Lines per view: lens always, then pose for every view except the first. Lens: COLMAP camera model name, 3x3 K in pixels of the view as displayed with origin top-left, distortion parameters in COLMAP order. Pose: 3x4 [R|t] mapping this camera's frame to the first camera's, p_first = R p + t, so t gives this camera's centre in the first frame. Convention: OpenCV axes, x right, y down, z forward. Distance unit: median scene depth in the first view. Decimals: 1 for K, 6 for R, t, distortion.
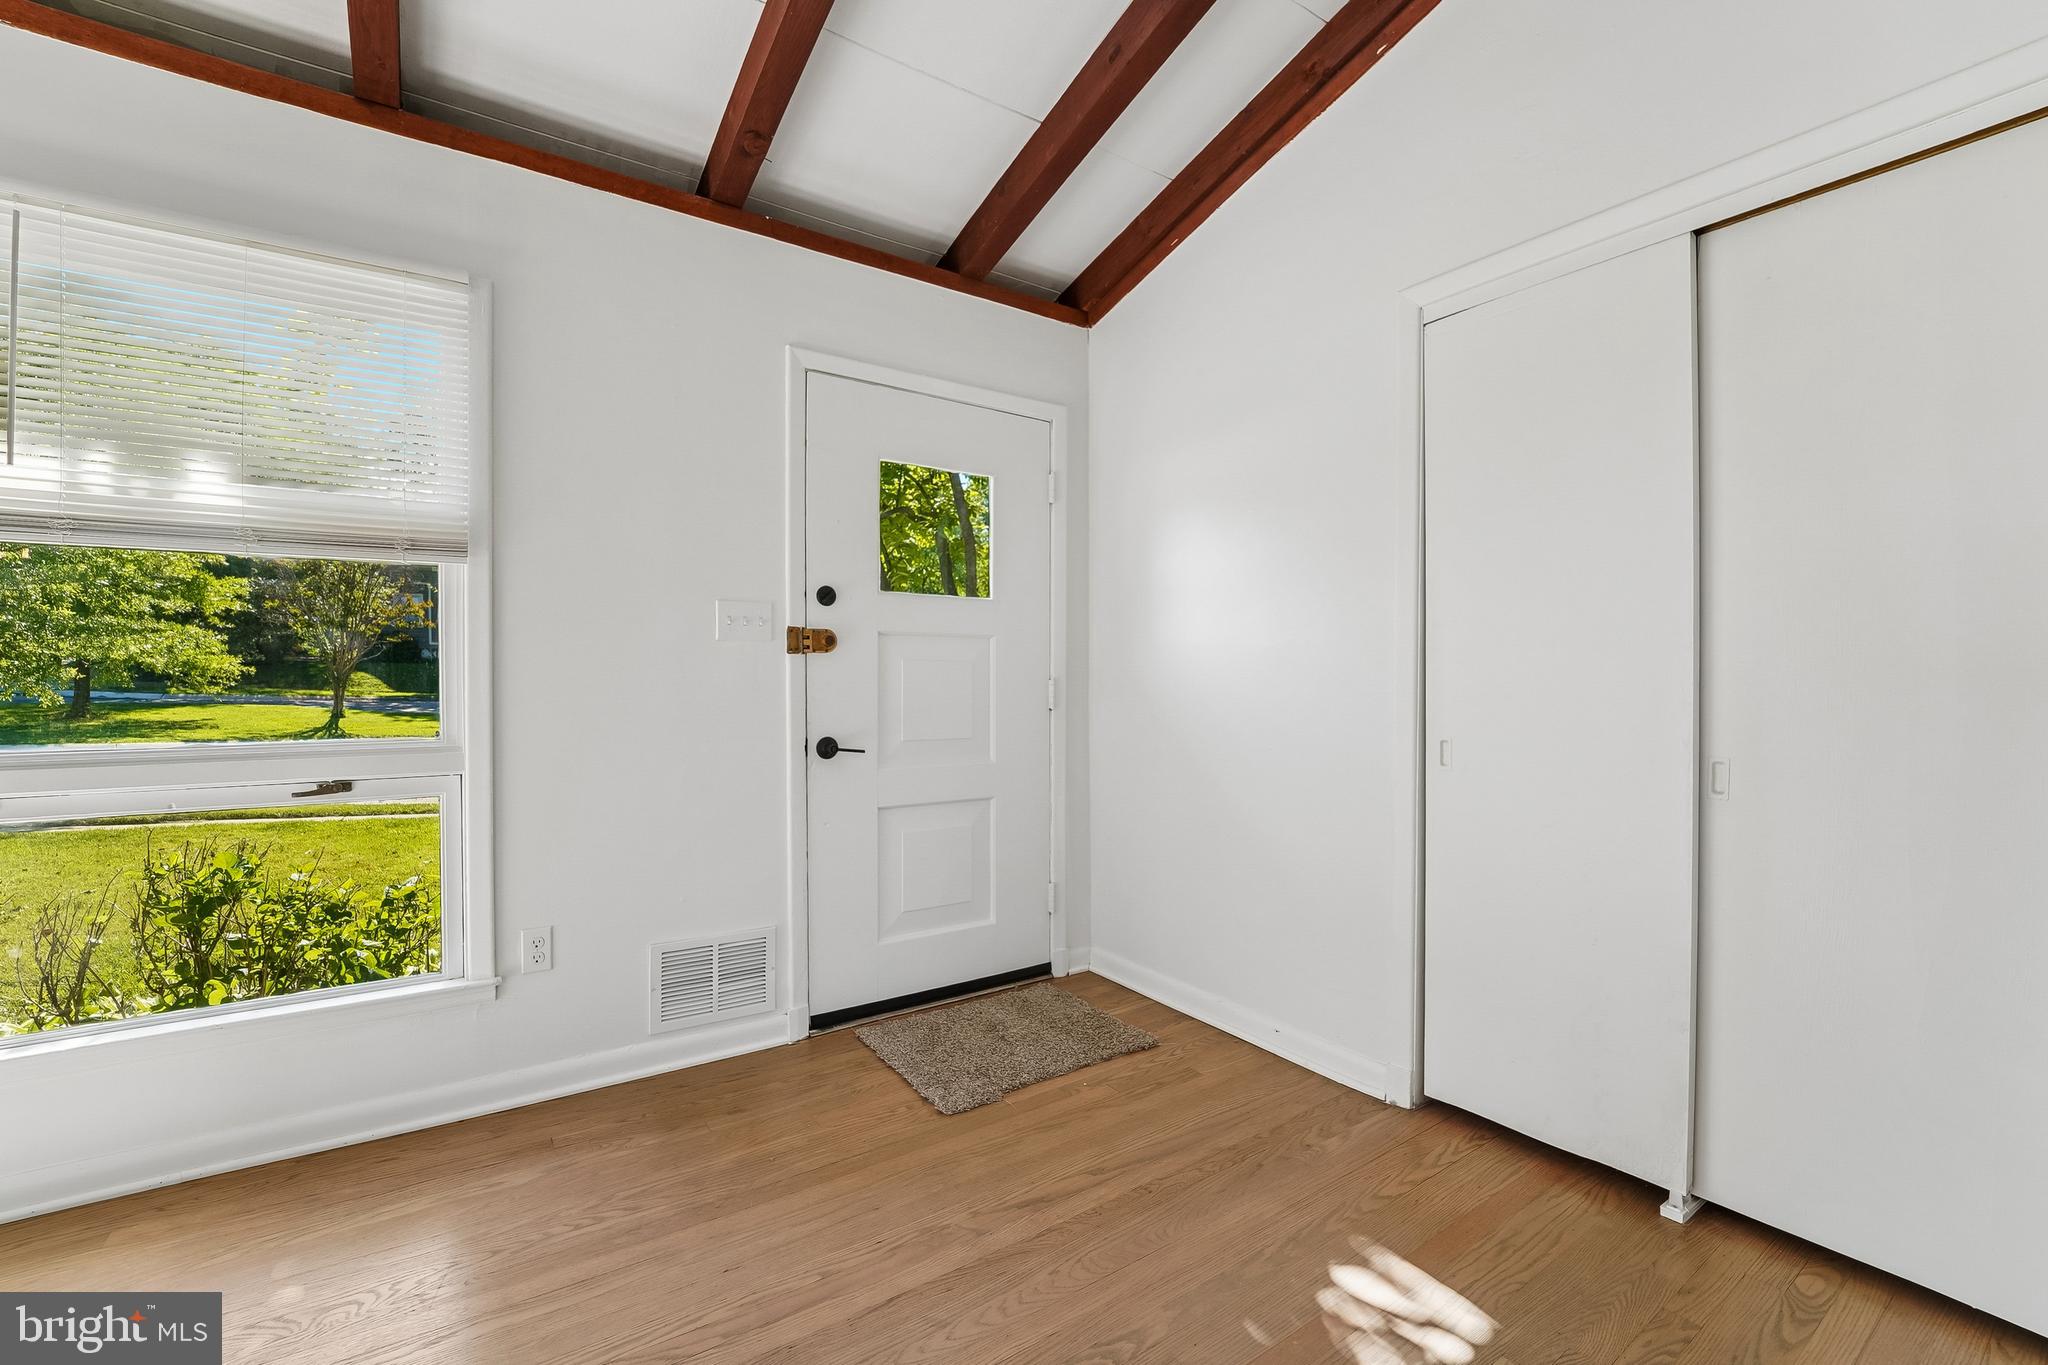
lens RADIAL K [[856.5, 0, 1029.9], [0, 856.5, 696.6], [0, 0, 1]] dist [-0.017451, -0.000262]
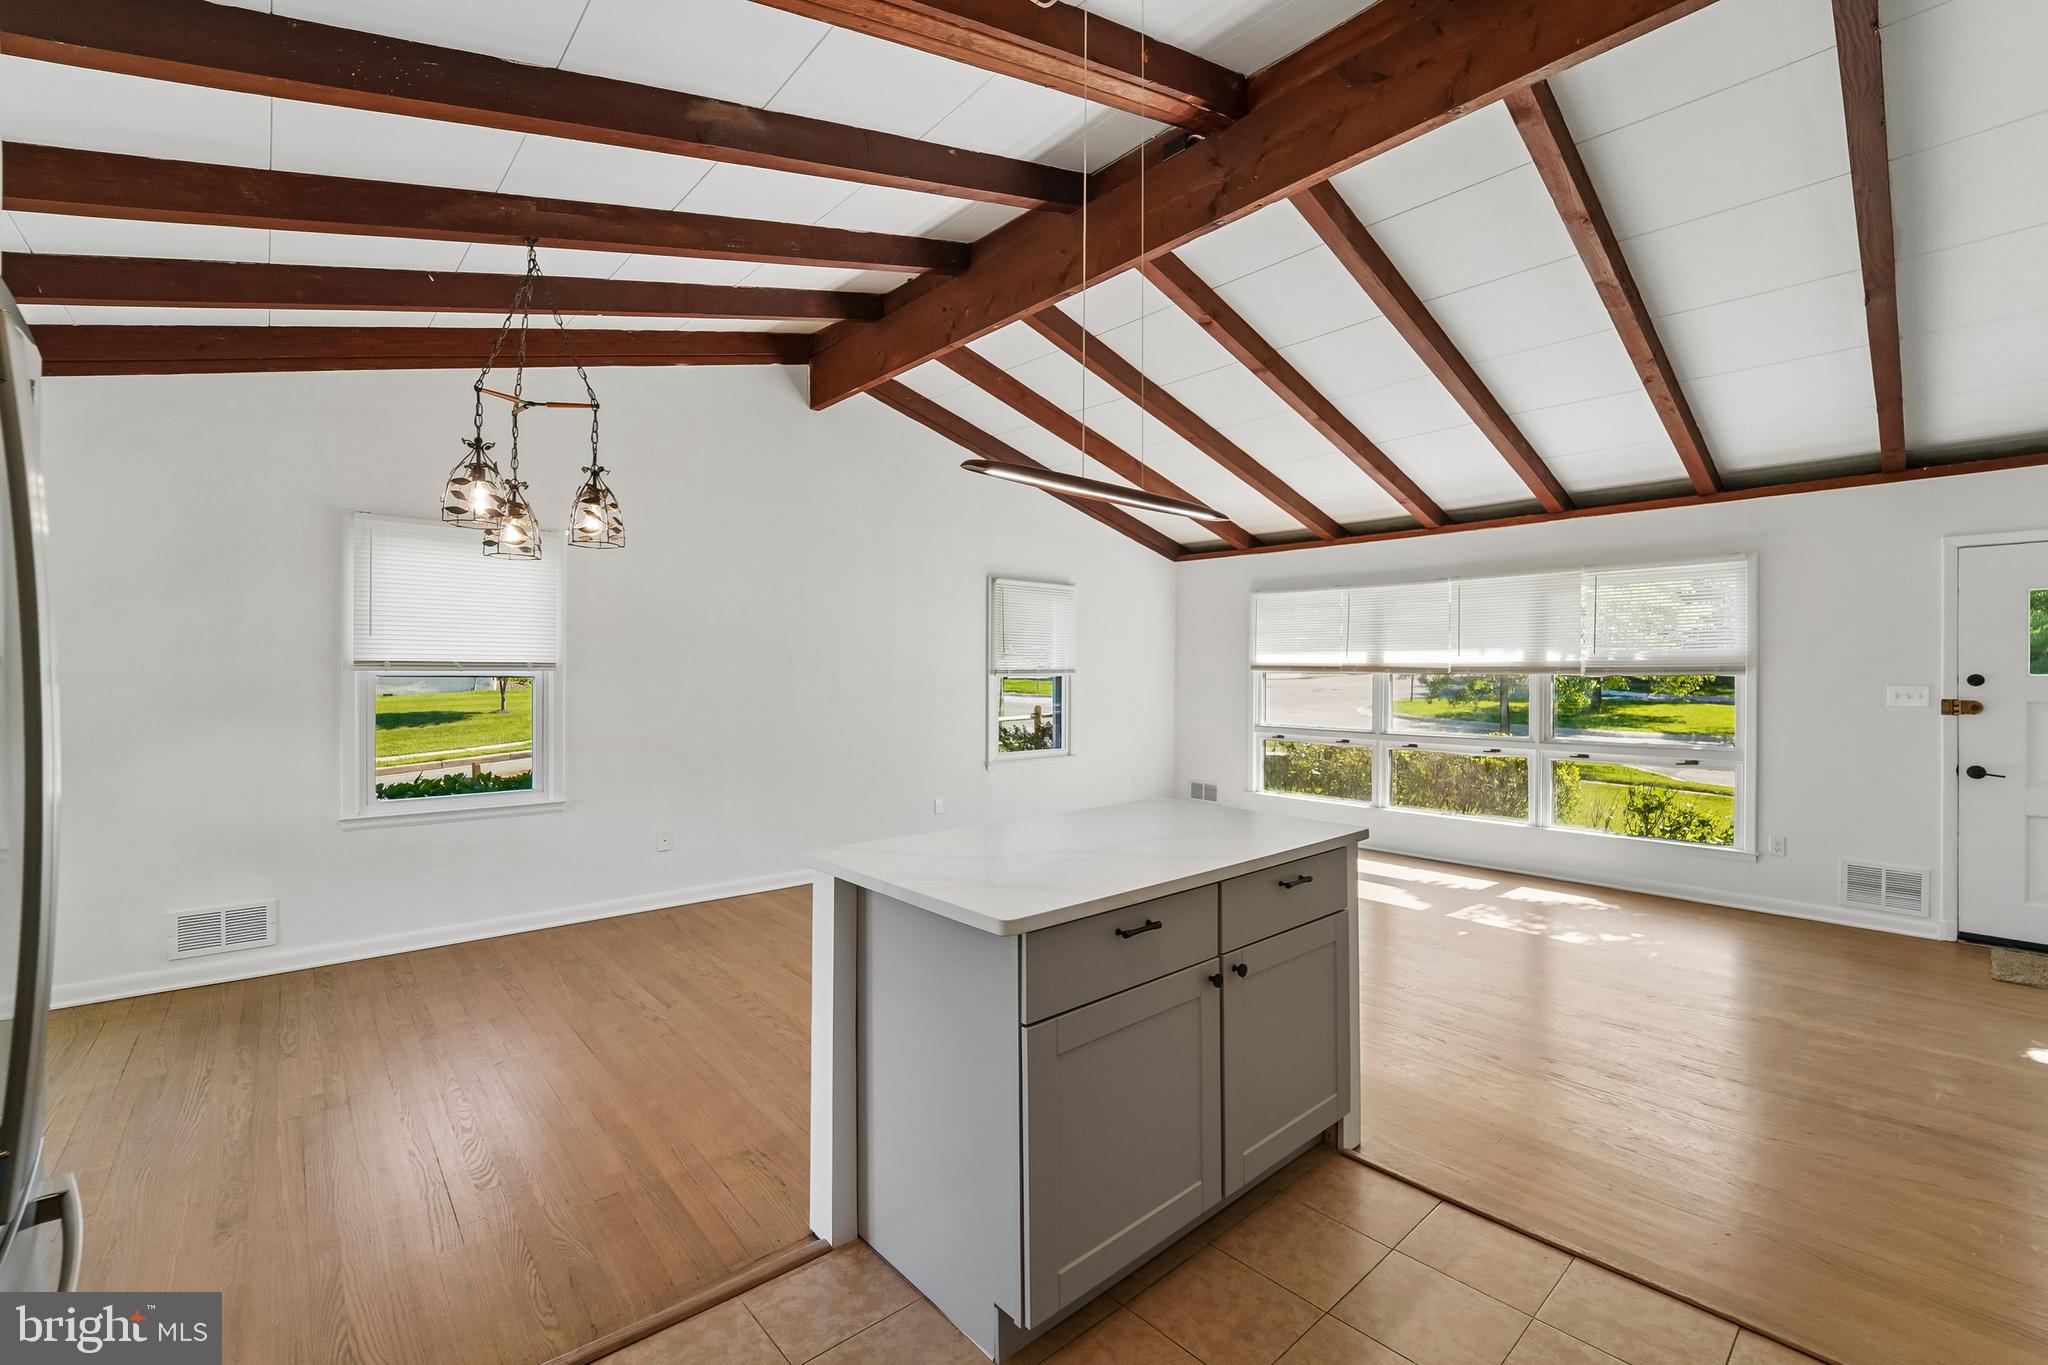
lens RADIAL K [[855.2, 0, 1027.8], [0, 855.2, 672.8], [0, 0, 1]] dist [-0.020957, -0.000020]
pose [[0.134580, -0.002479, -0.990900, 1.129323], [-0.019437, 0.999798, -0.005141, -0.089318], [0.990712, 0.019952, 0.134505, -1.053582]]
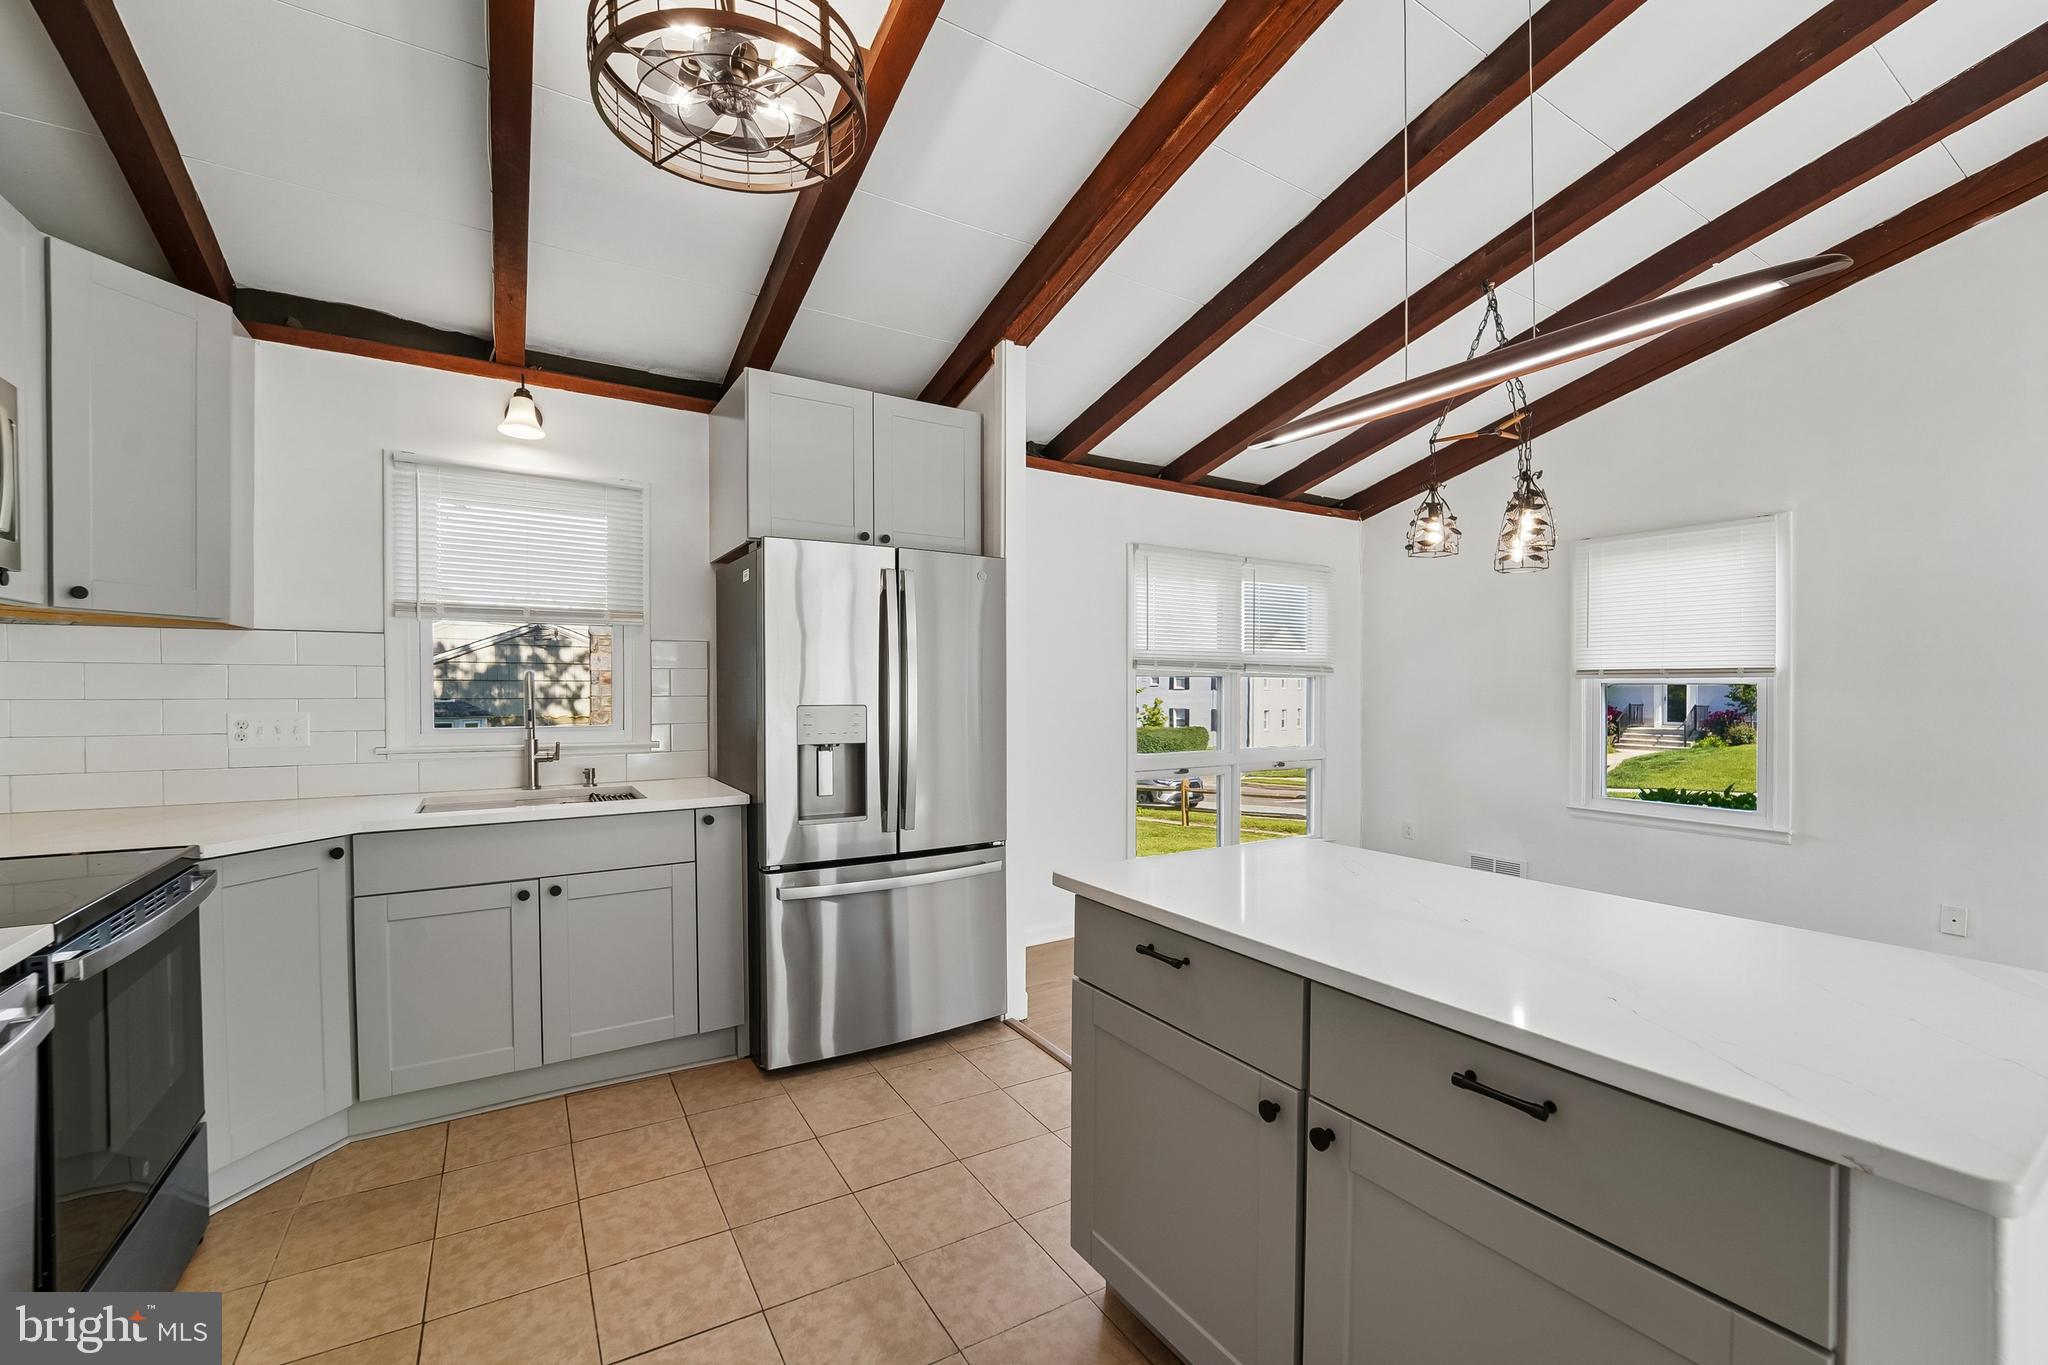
lens RADIAL K [[835.9, 0, 1034.5], [0, 835.9, 688.3], [0, 0, 1]] dist [-0.020513, 0.000086]
pose [[-0.999060, -0.001832, 0.043317, 0.513321], [-0.001330, 0.999932, 0.011617, -0.077227], [-0.043336, 0.011548, -0.998994, -0.290937]]
